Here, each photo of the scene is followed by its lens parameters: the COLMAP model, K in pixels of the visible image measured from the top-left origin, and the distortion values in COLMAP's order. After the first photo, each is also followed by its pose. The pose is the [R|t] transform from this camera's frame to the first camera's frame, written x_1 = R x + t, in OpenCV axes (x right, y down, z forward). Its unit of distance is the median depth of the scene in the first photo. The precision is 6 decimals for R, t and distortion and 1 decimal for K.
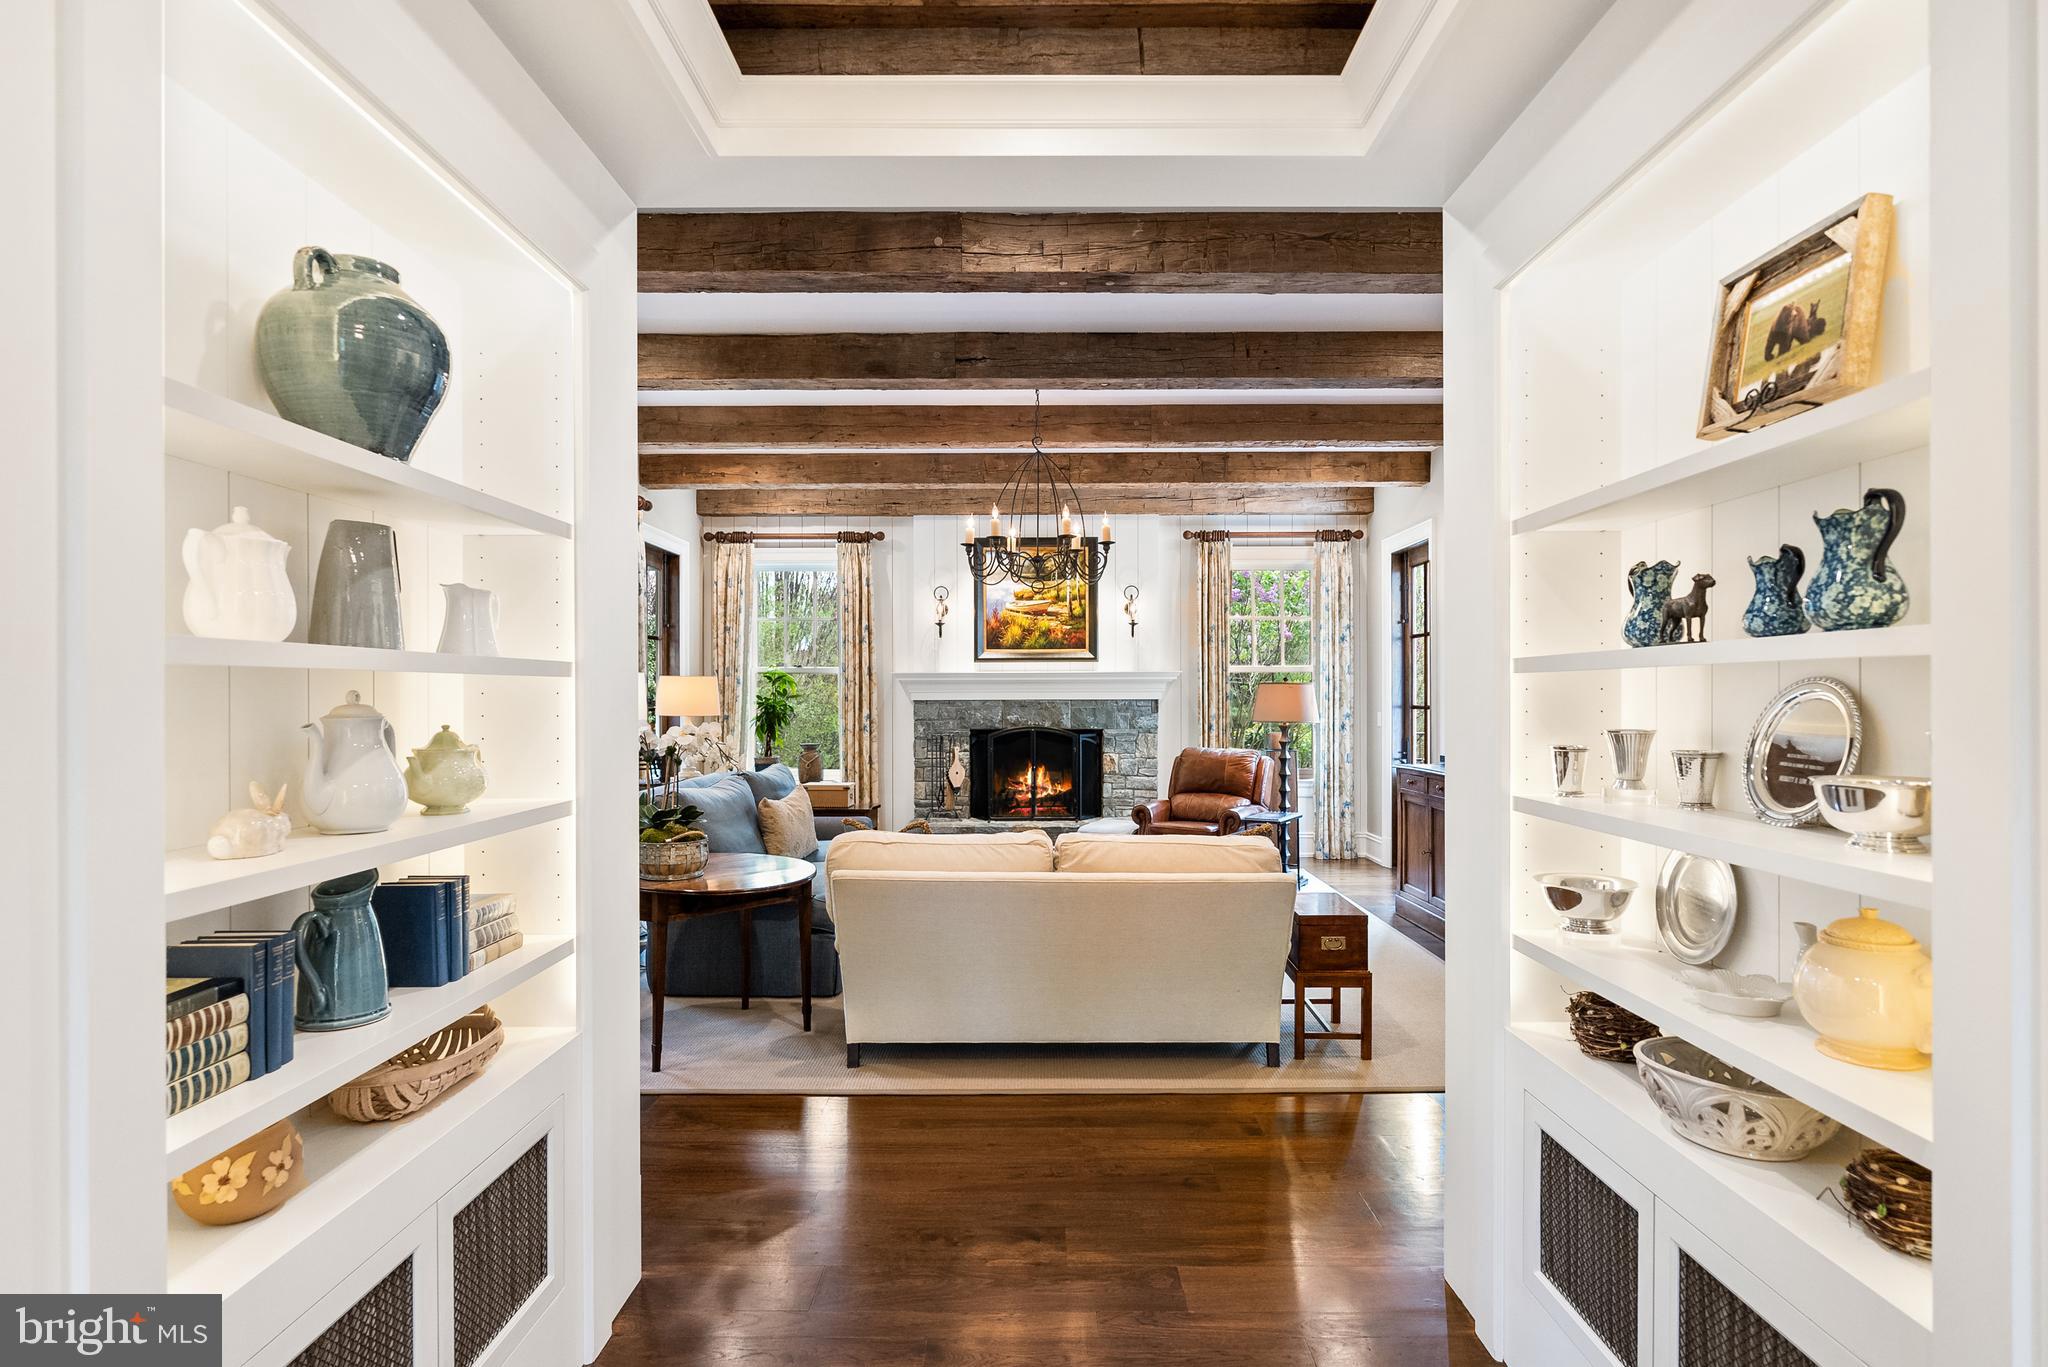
lens RADIAL K [[1065.7, 0, 1026.5], [0, 1065.7, 689.6], [0, 0, 1]] dist [-0.000403, -0.000029]
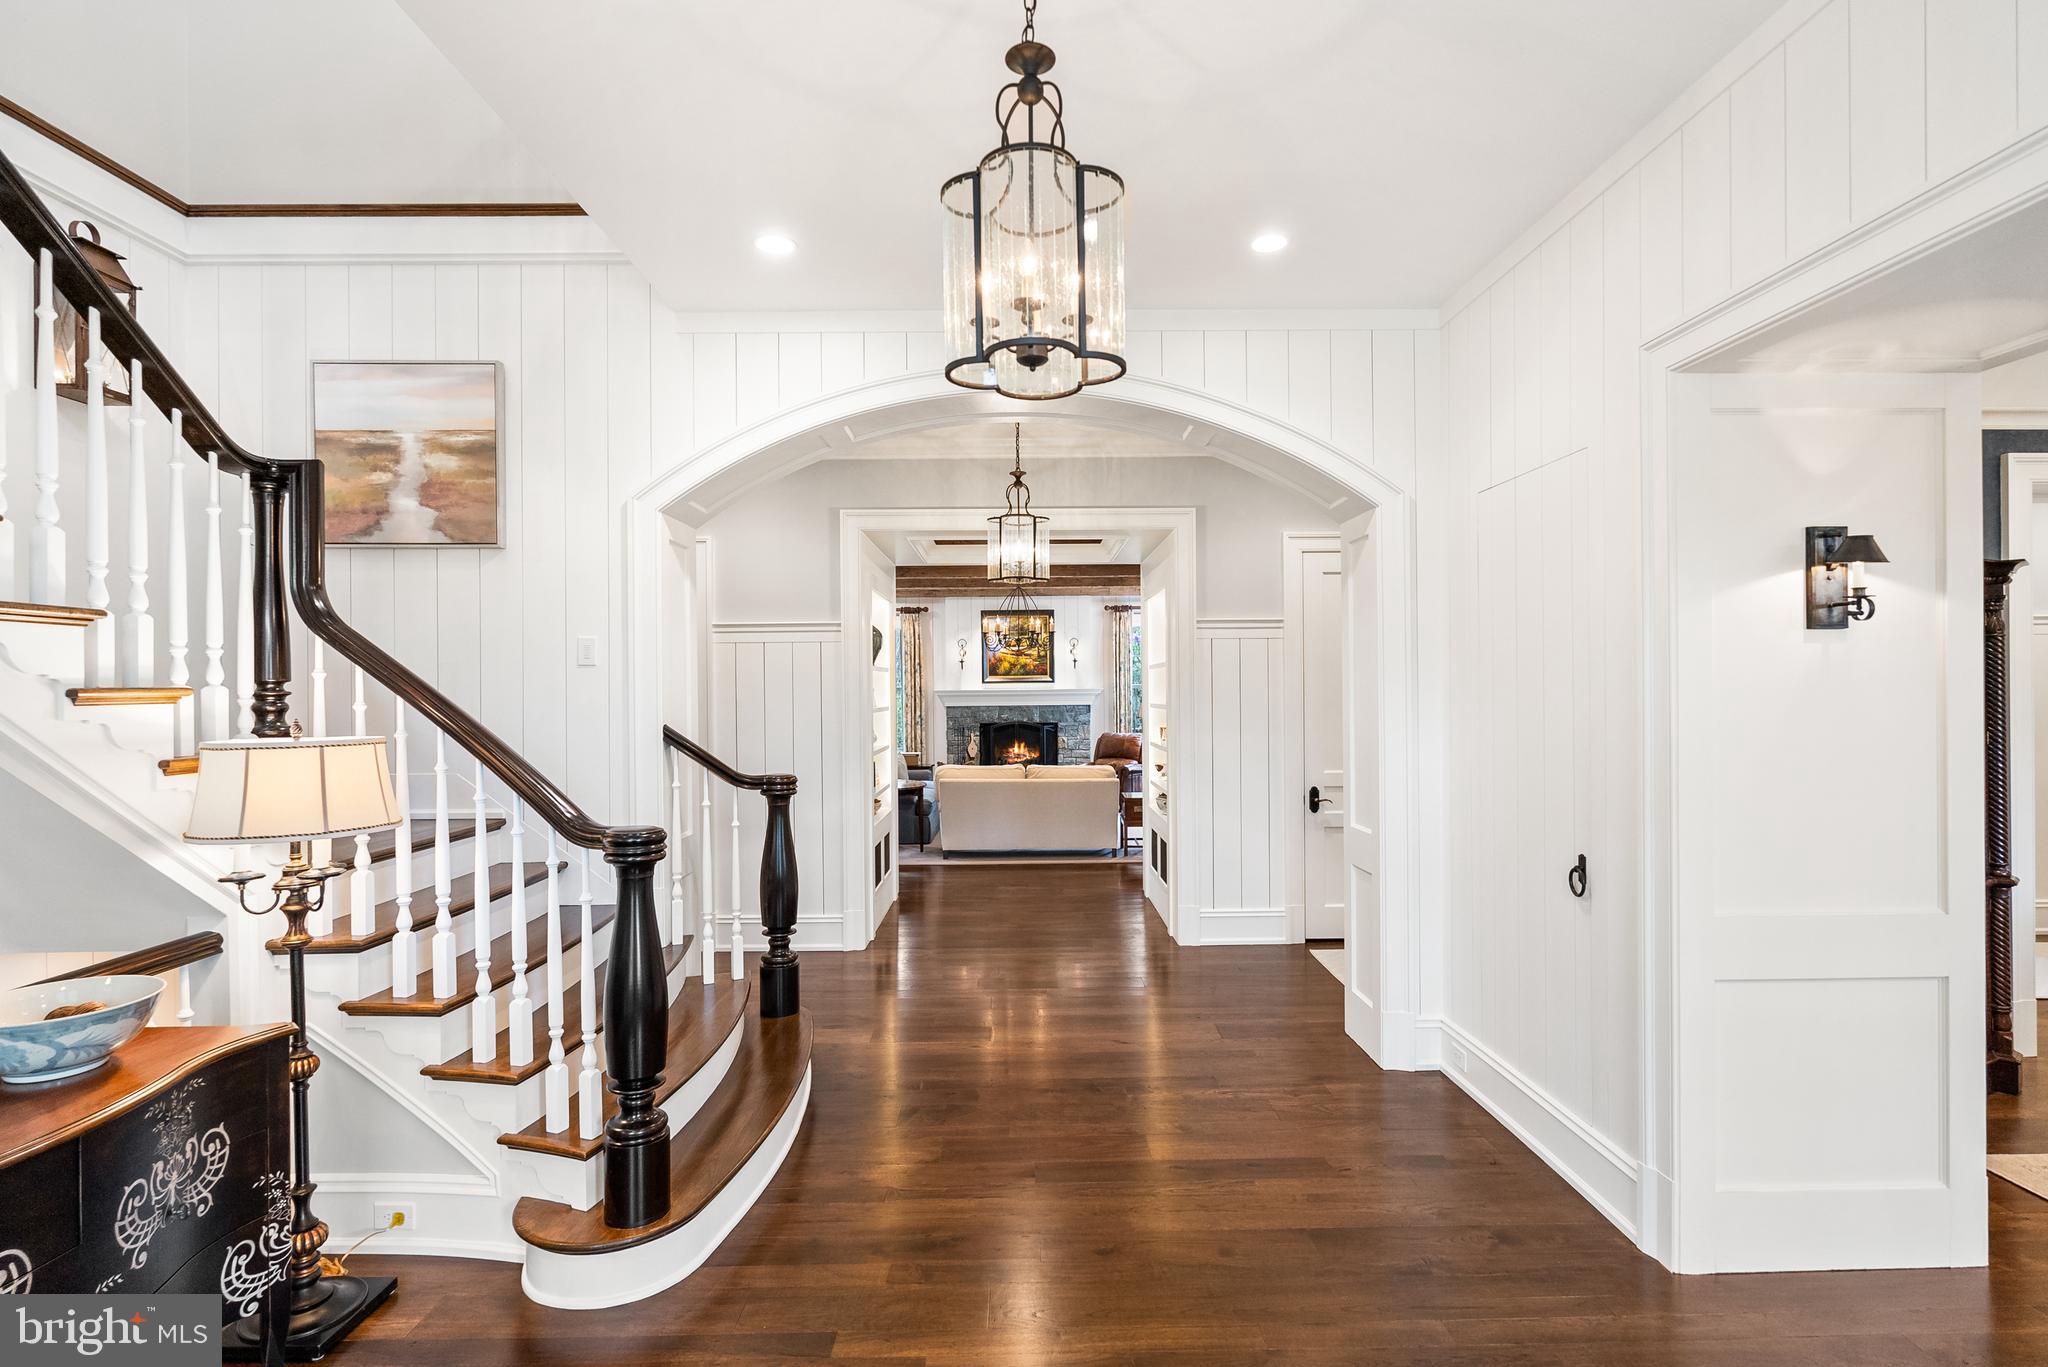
lens RADIAL K [[997.9, 0, 1024.0], [0, 997.9, 685.3], [0, 0, 1]] dist [-0.000331, -0.000011]
pose [[0.999885, -0.008266, 0.012697, -0.002349], [0.008263, 0.999966, 0.000293, -0.023259], [-0.012699, -0.000188, 0.999919, -0.592759]]
